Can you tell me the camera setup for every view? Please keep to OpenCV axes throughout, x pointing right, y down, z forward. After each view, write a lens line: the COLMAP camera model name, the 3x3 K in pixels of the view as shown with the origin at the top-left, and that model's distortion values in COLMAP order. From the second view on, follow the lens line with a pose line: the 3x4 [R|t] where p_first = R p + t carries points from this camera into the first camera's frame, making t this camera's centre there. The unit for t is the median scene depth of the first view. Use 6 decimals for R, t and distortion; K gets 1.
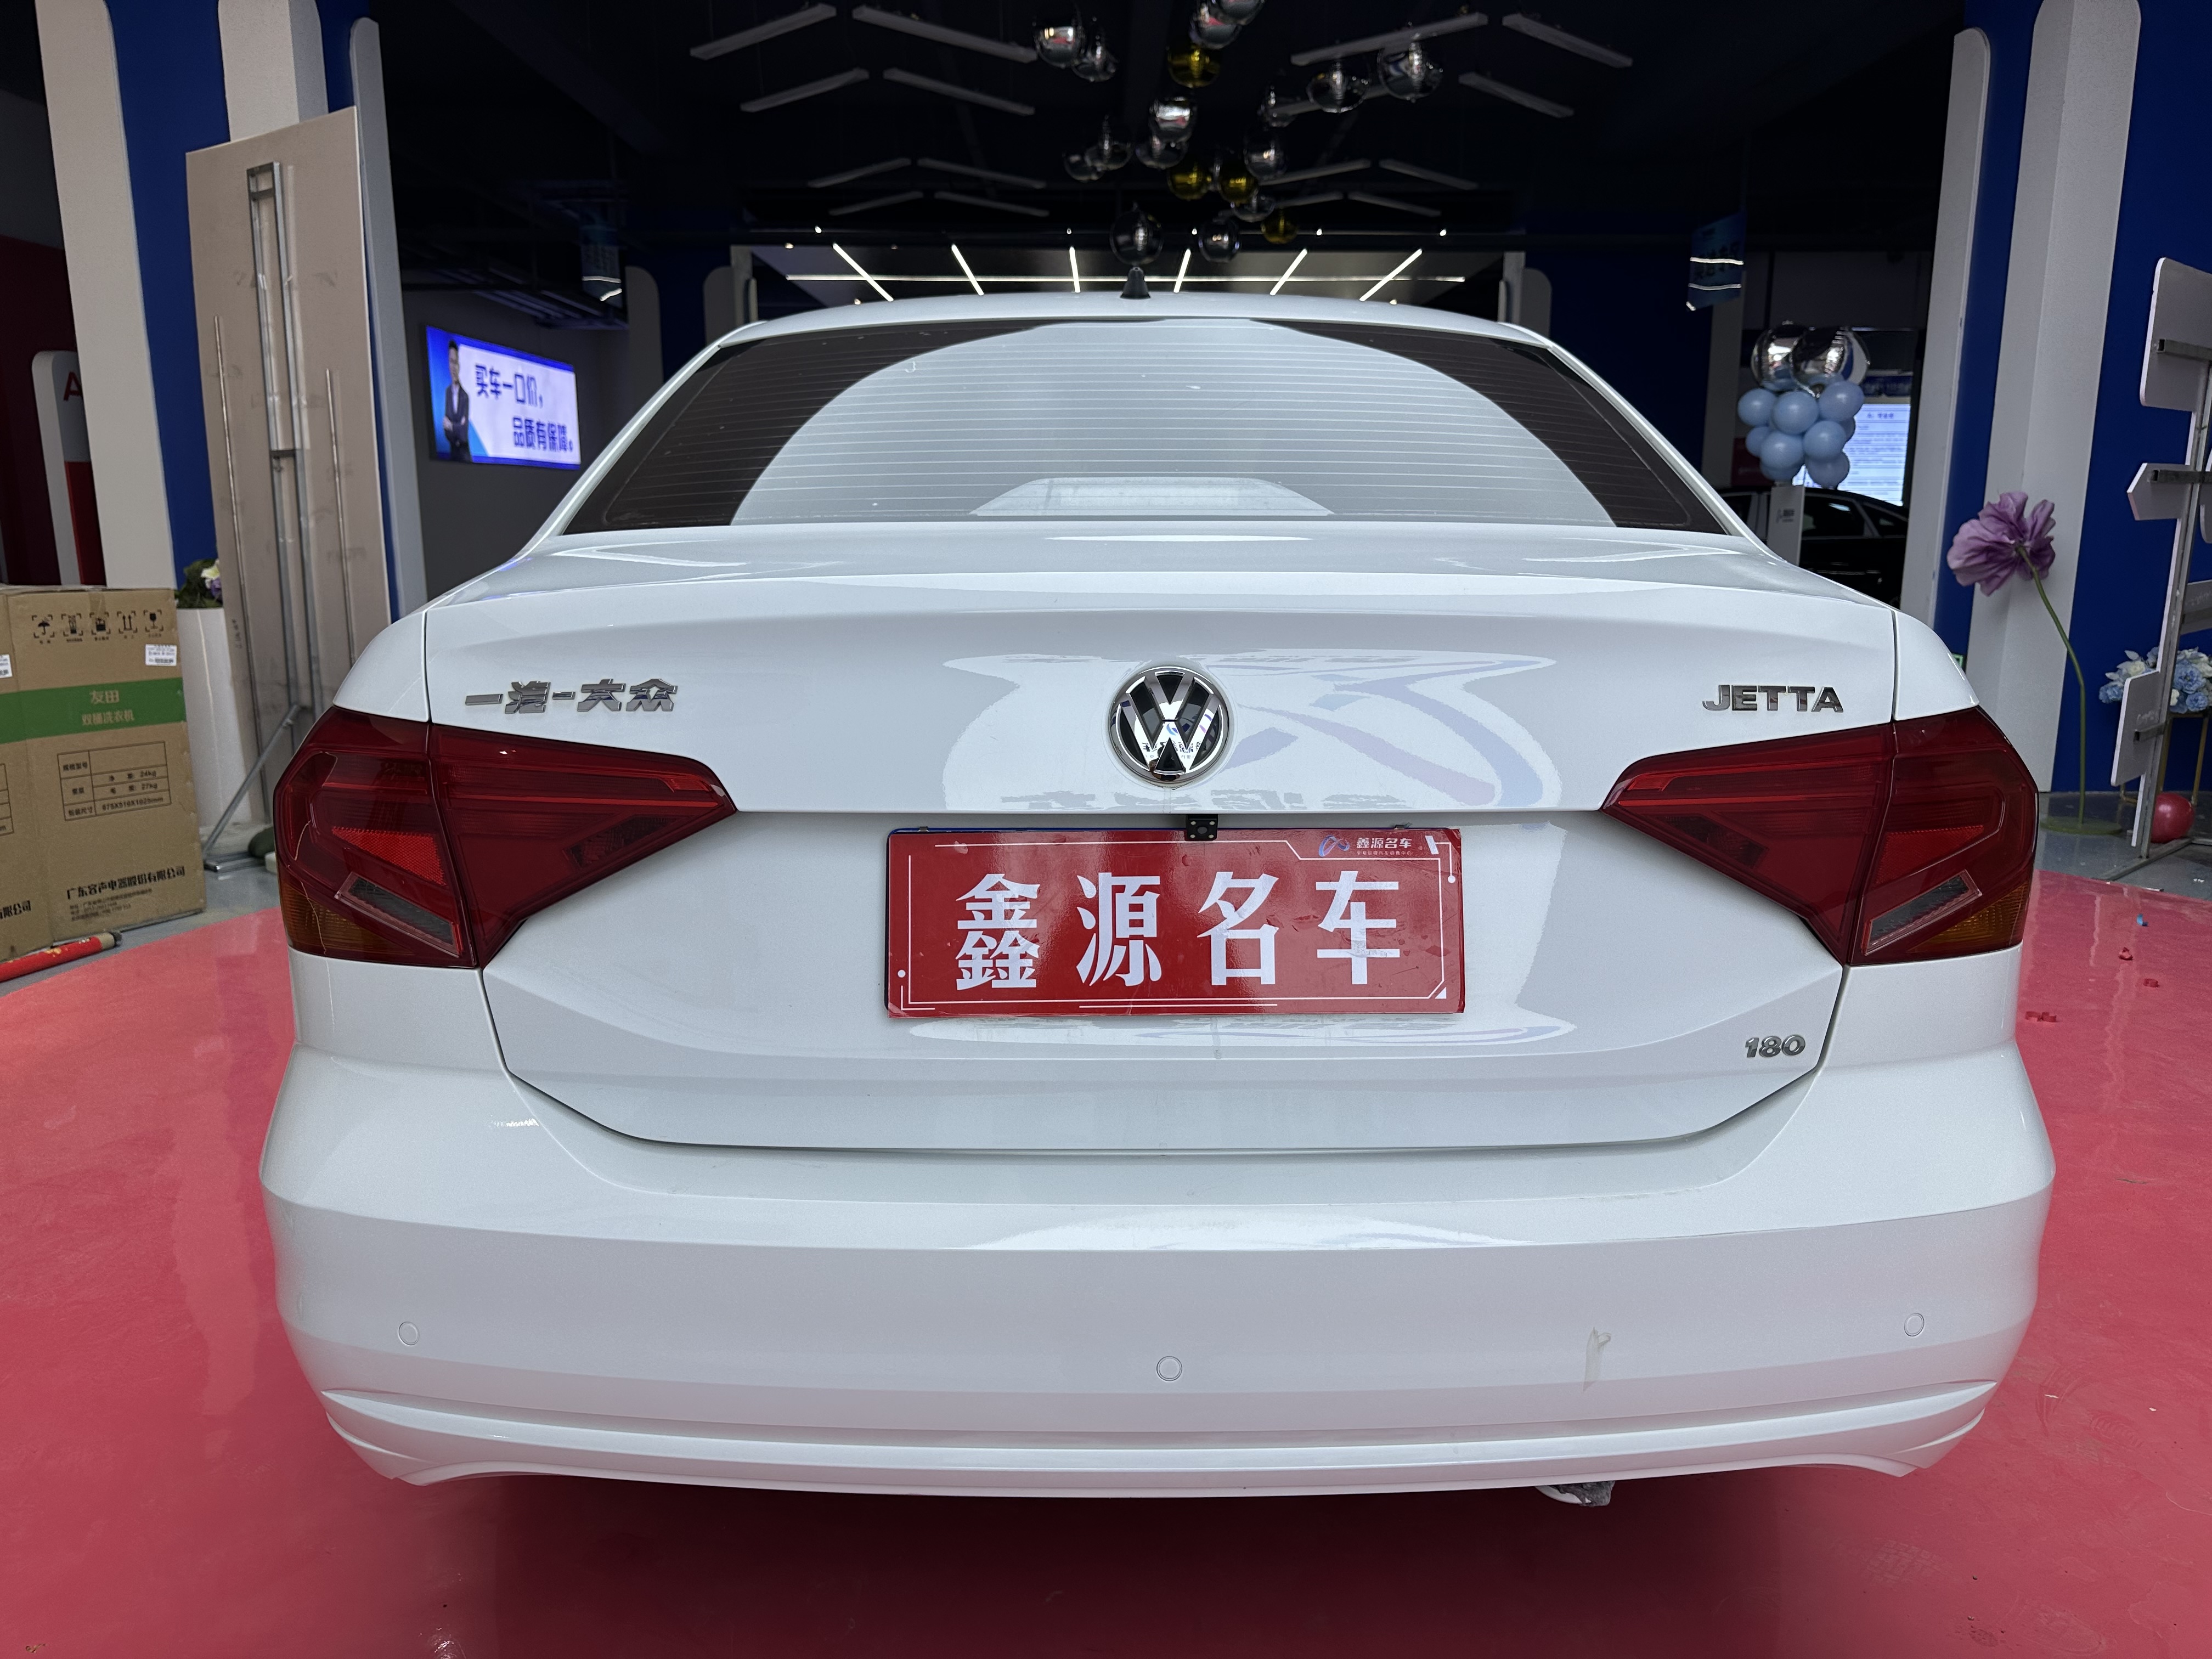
lens RADIAL K [[1581.8, 0, 1104.5], [0, 1581.8, 818.6], [0, 0, 1]] dist [0.021931, -0.028563]
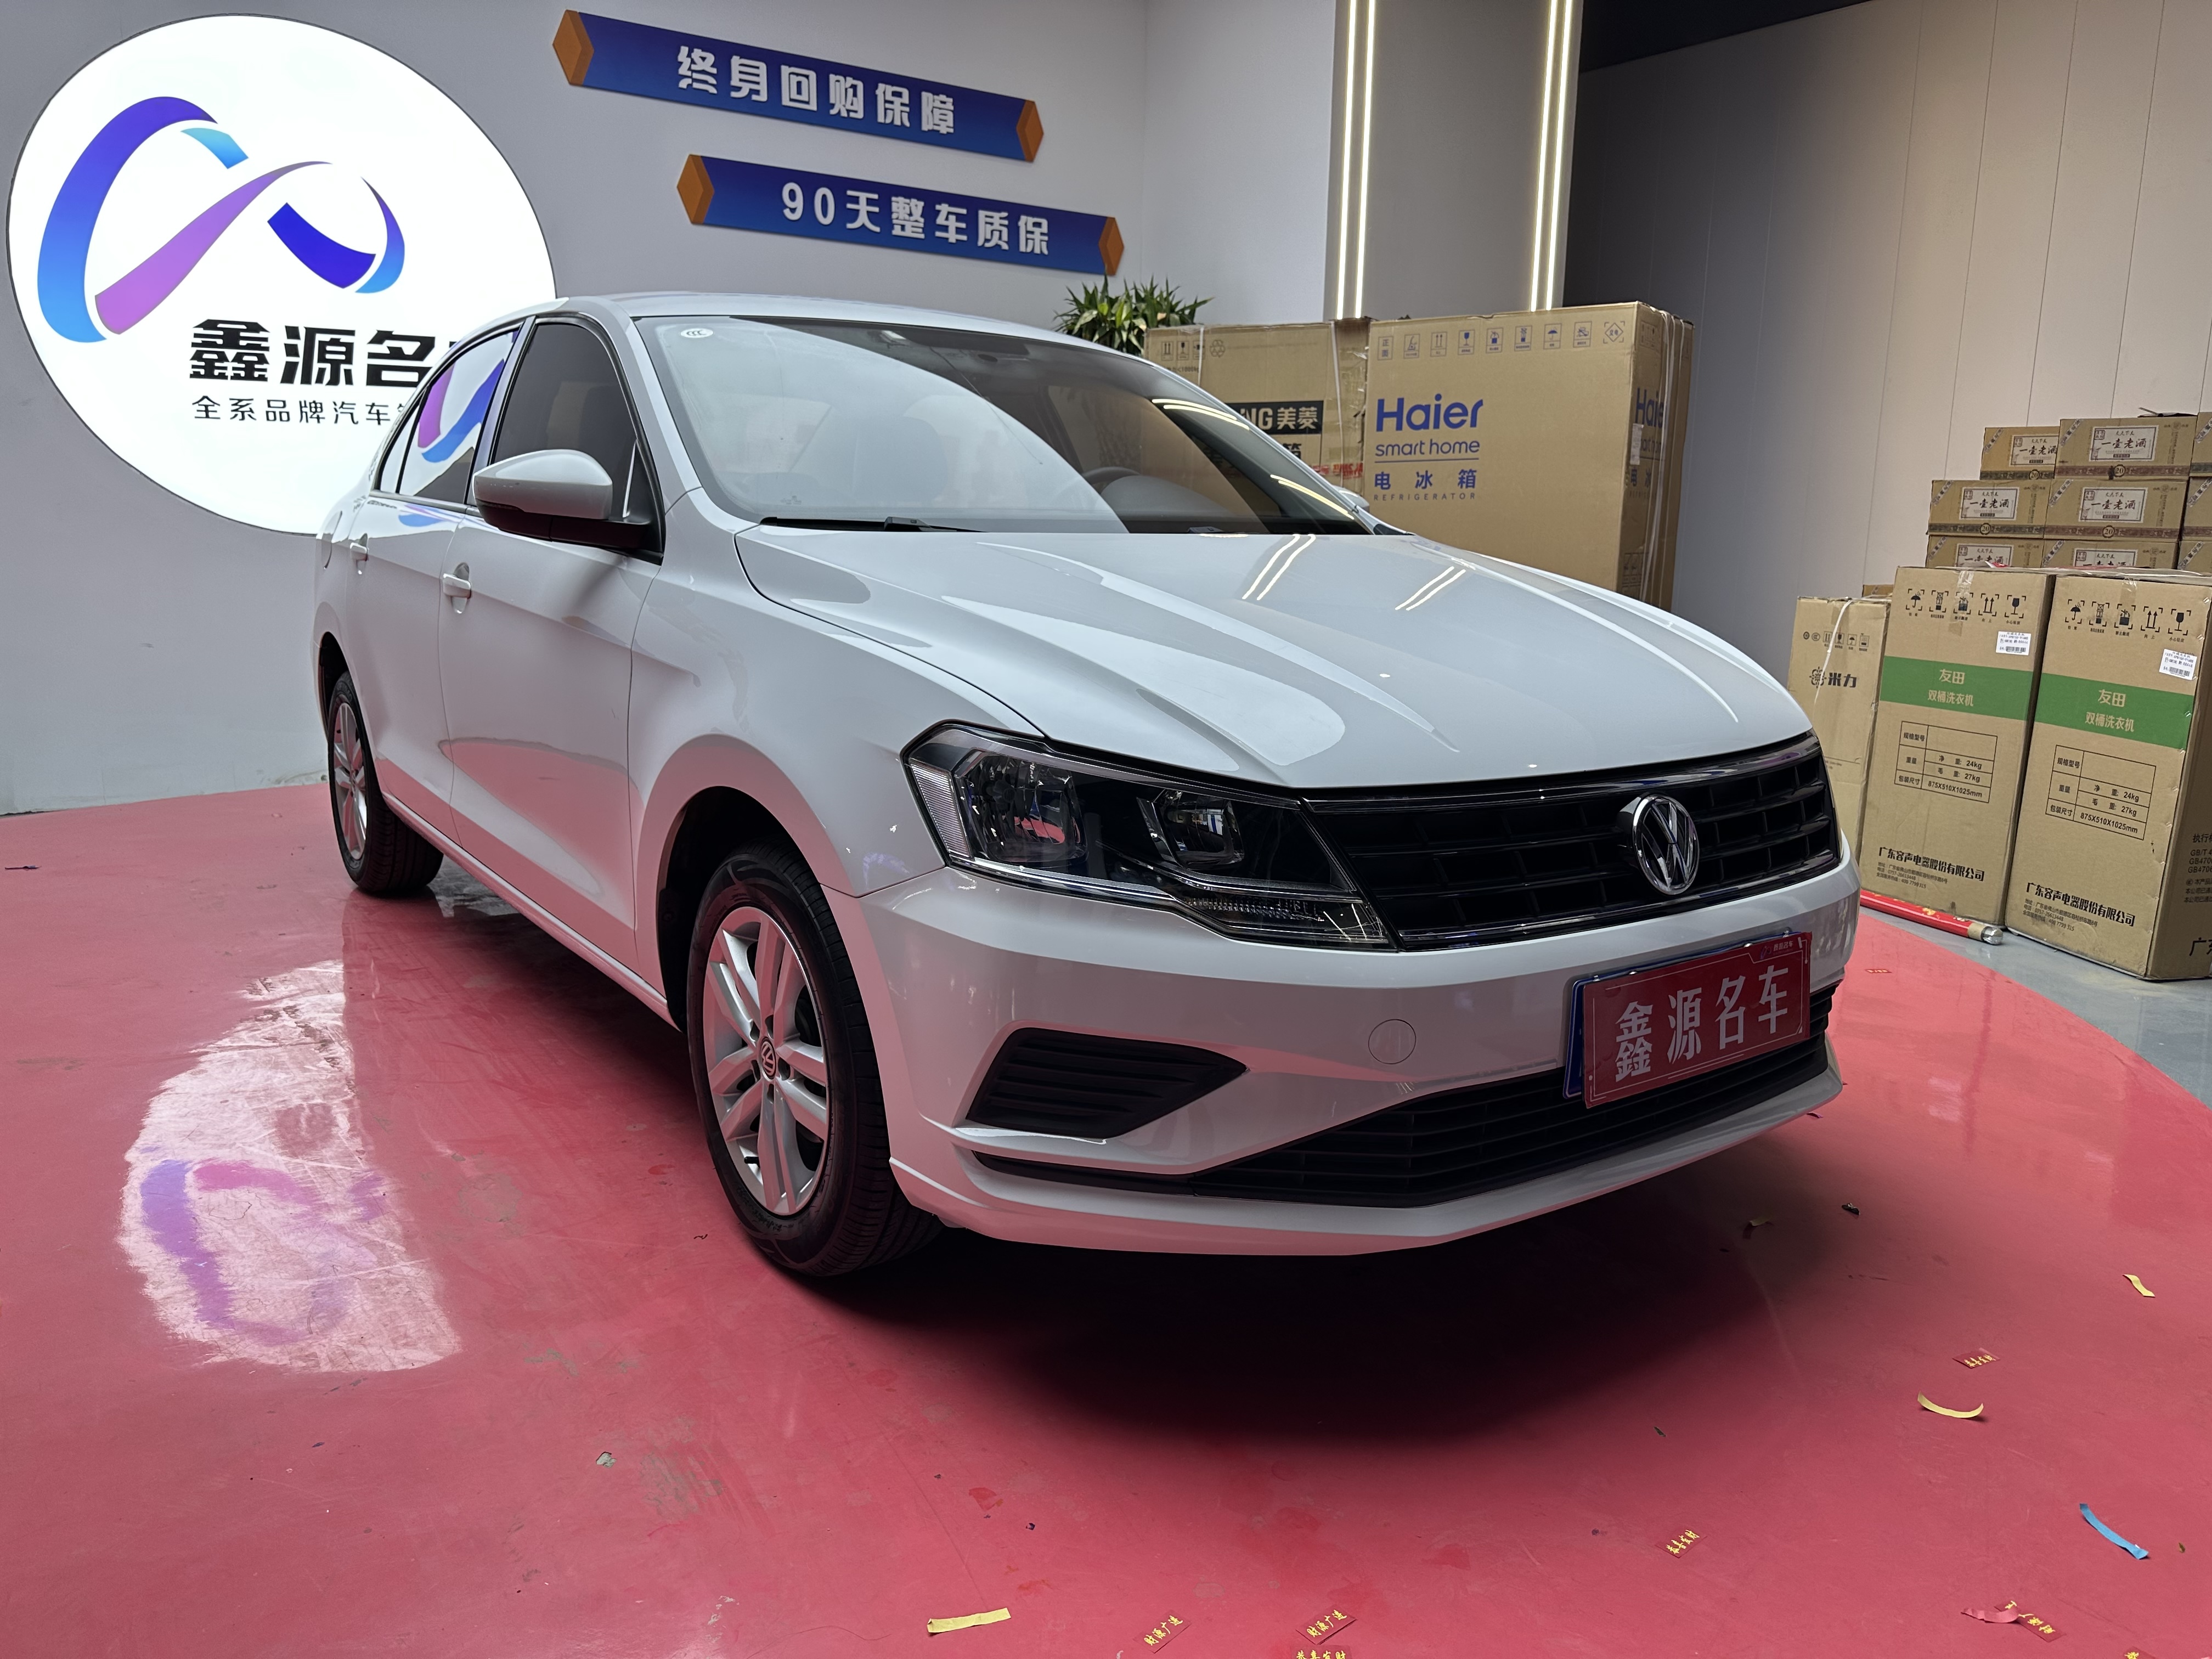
lens RADIAL K [[1581.8, 0, 1121.1], [0, 1581.8, 819.7], [0, 0, 1]] dist [0.021931, -0.028563]
pose [[-0.796889, 0.100302, -0.595741, 0.207621], [-0.133083, 0.932751, 0.335059, -0.137774], [0.589285, 0.346288, -0.729950, 0.776249]]
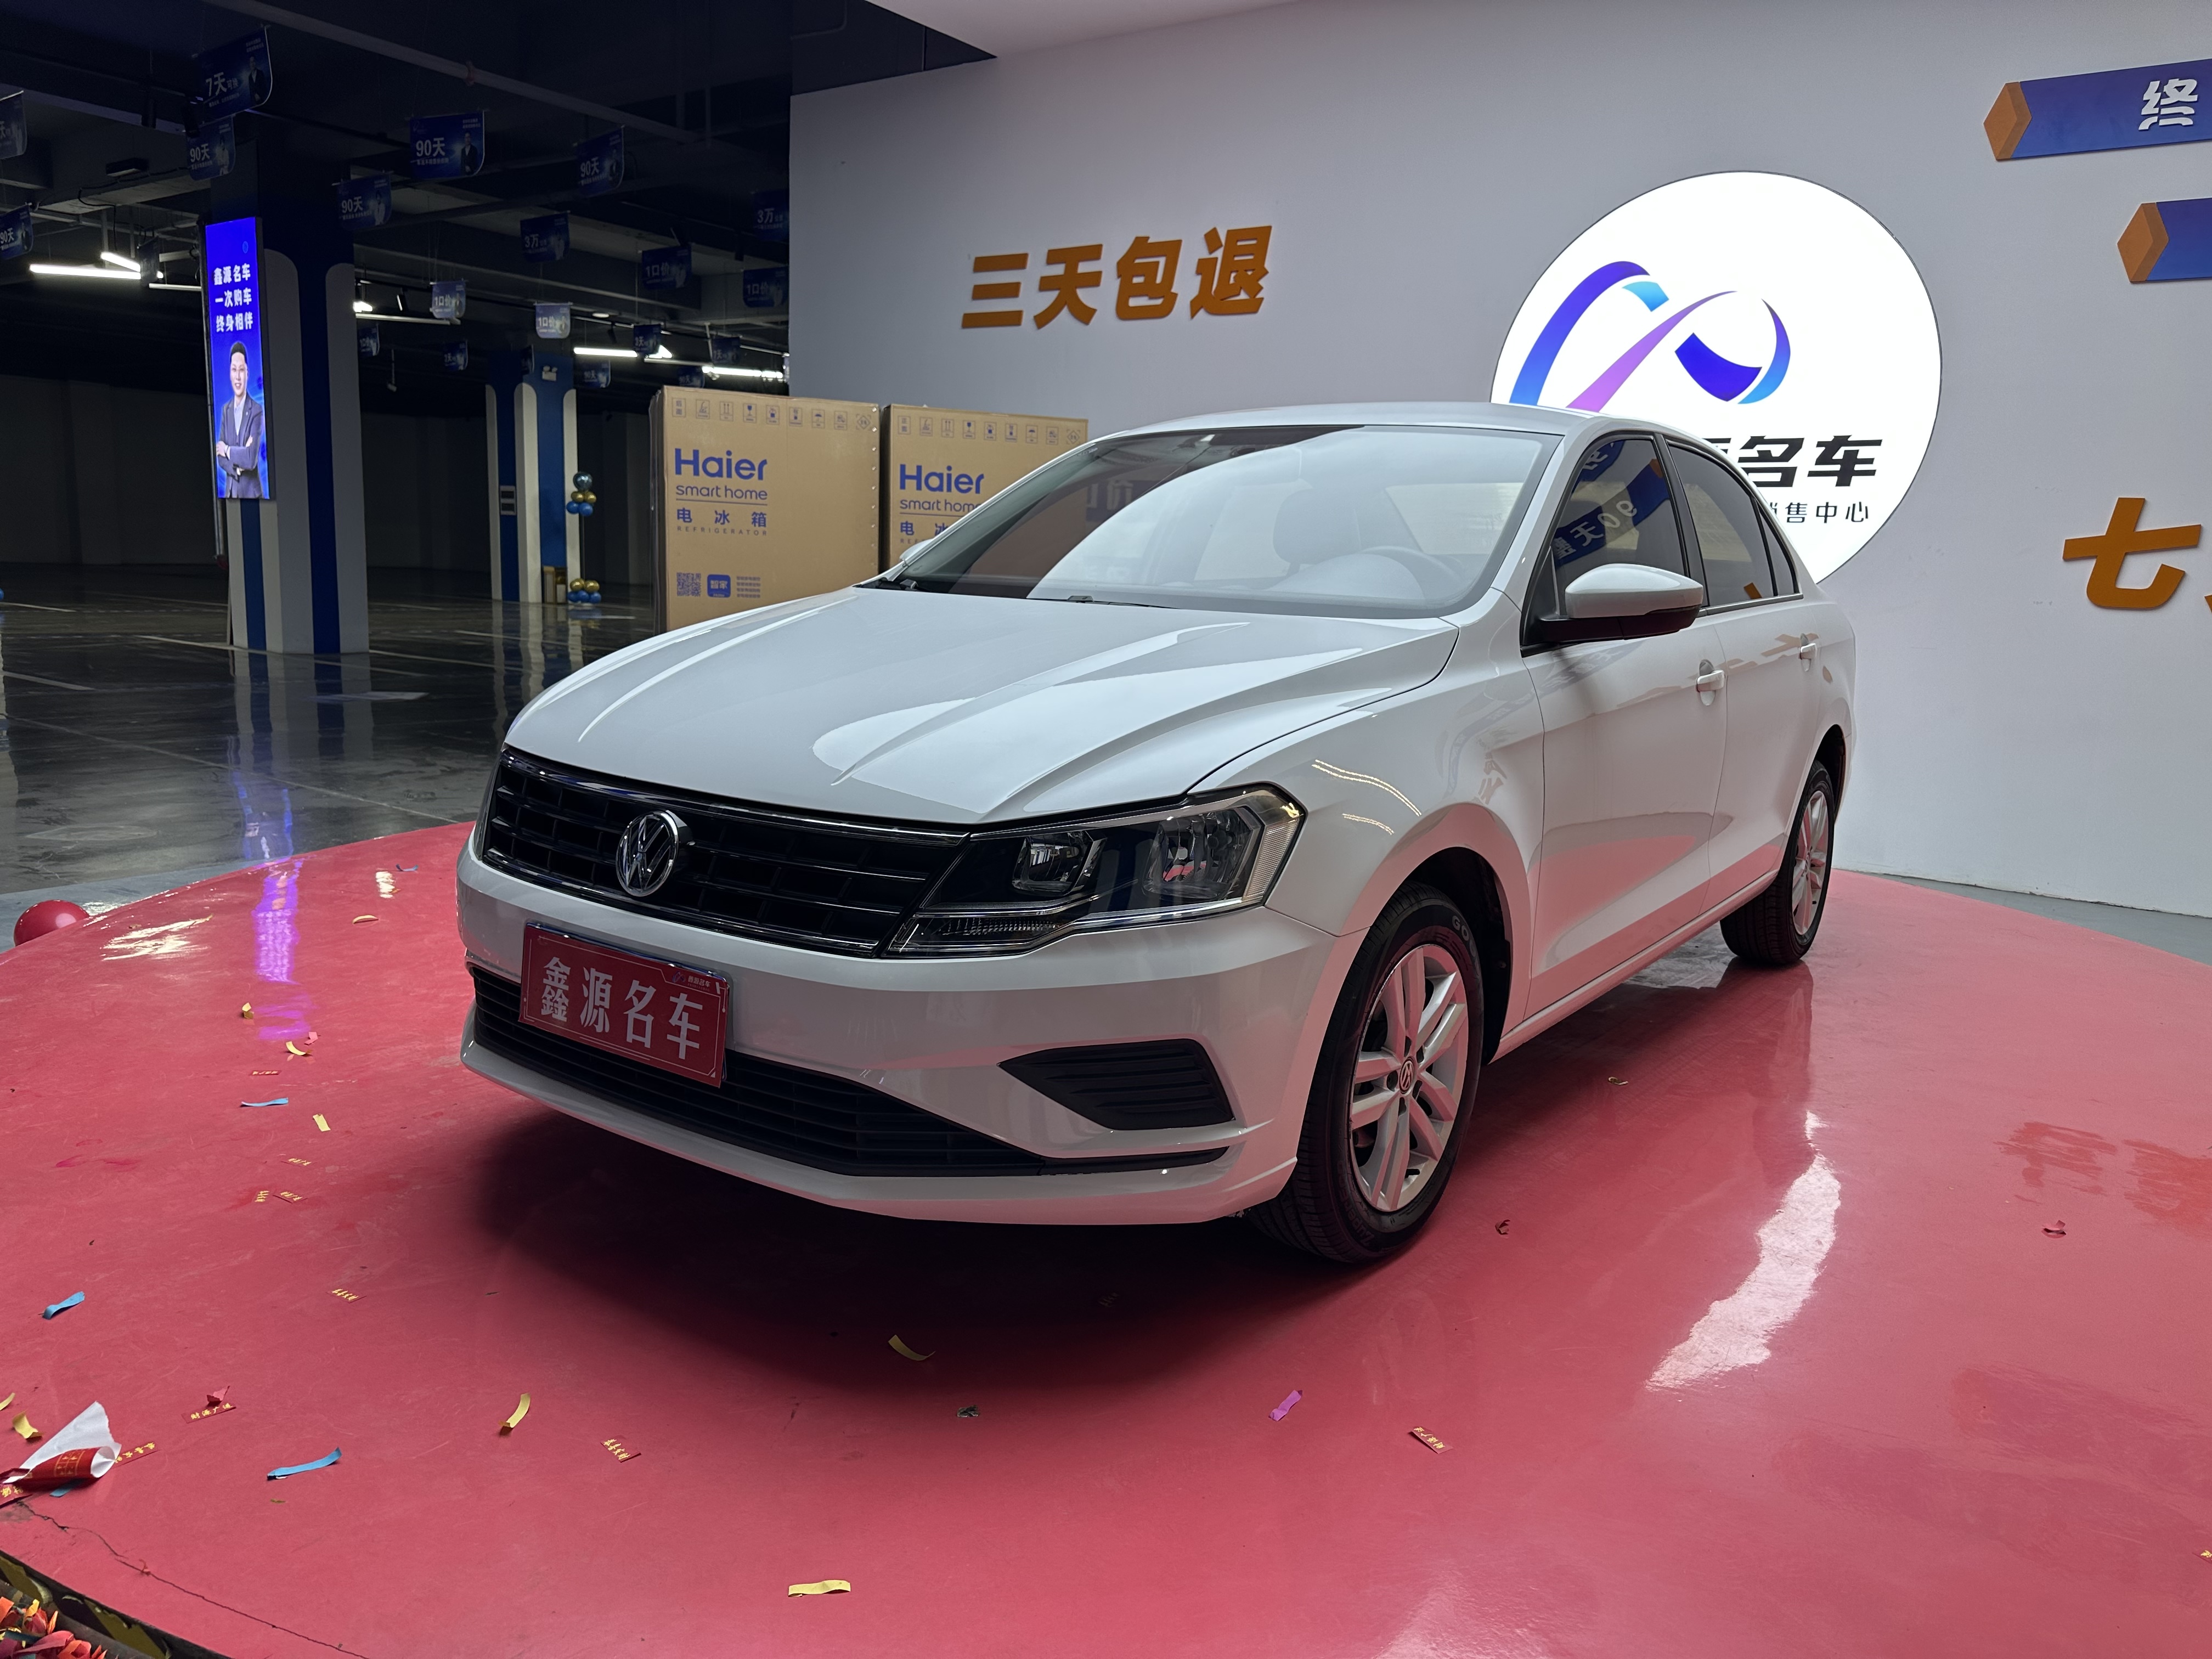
lens RADIAL K [[1581.8, 0, 1113.8], [0, 1581.8, 829.9], [0, 0, 1]] dist [0.021931, -0.028563]
pose [[-0.817175, -0.132363, 0.560985, -0.204898], [0.069751, 0.943413, 0.324201, -0.152147], [-0.572153, 0.304058, -0.761701, 0.812512]]
